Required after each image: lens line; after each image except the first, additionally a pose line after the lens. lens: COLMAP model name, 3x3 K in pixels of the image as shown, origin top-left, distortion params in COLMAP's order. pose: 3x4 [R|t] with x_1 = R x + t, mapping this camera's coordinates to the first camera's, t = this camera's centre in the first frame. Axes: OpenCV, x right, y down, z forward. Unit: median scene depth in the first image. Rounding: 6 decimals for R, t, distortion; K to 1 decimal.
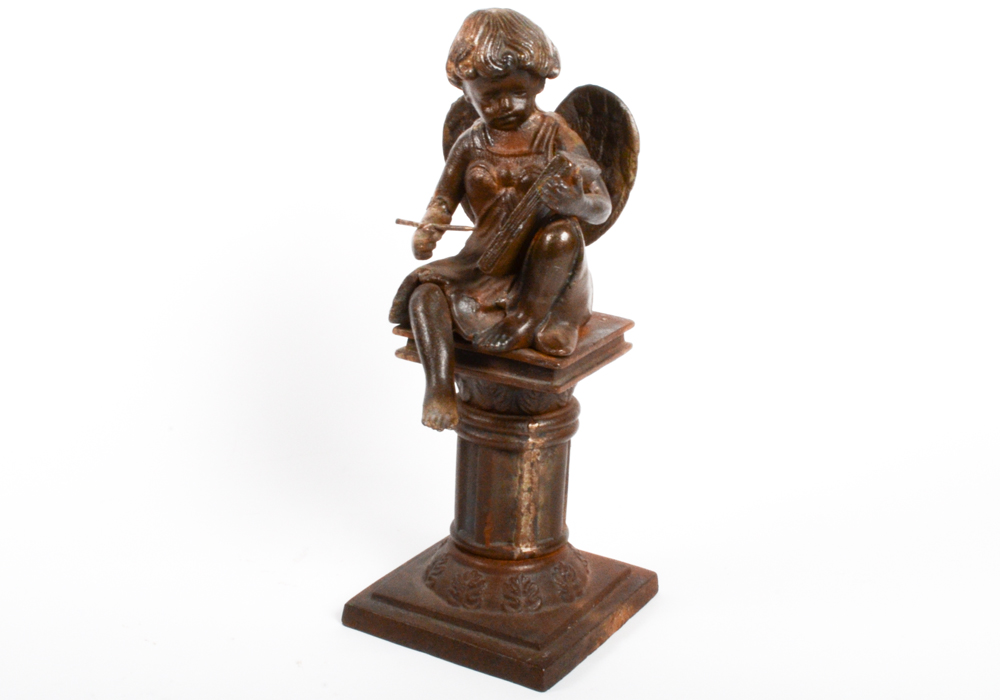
lens RADIAL K [[1326.6, 0, 500.0], [0, 1326.6, 350.0], [0, 0, 1]] dist [-0.138420, -0.001915]
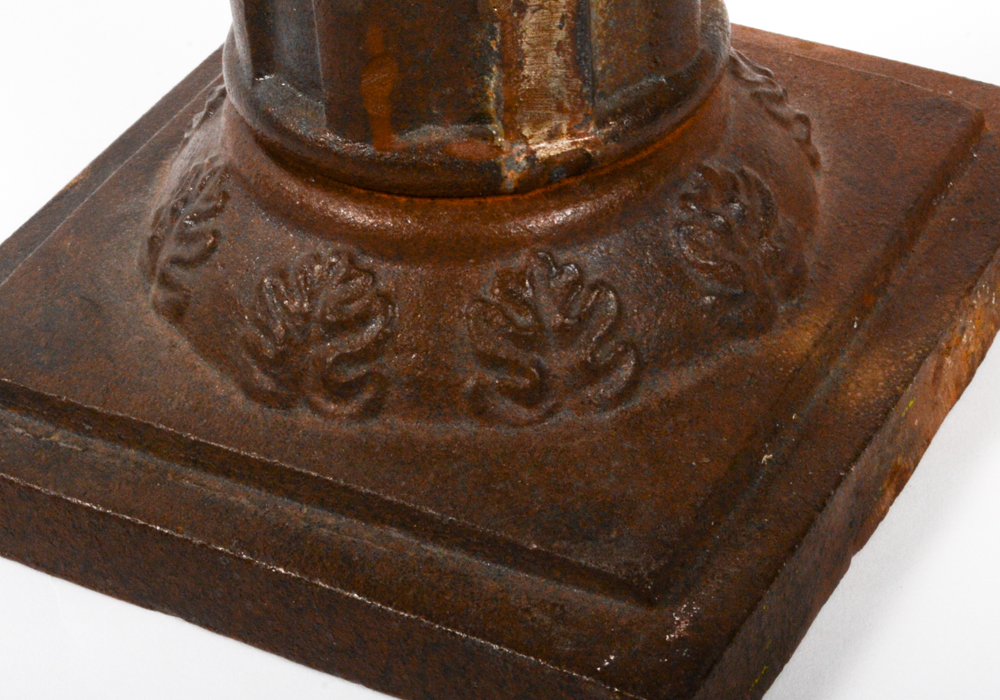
lens RADIAL K [[2963.5, 0, 500.0], [0, 2963.5, 350.0], [0, 0, 1]] dist [0.072528, 0.358416]
pose [[0.995105, -0.095669, -0.024782, 0.020846], [0.098314, 0.932811, 0.346697, 0.004832], [-0.010052, -0.347436, 0.937650, 0.526716]]
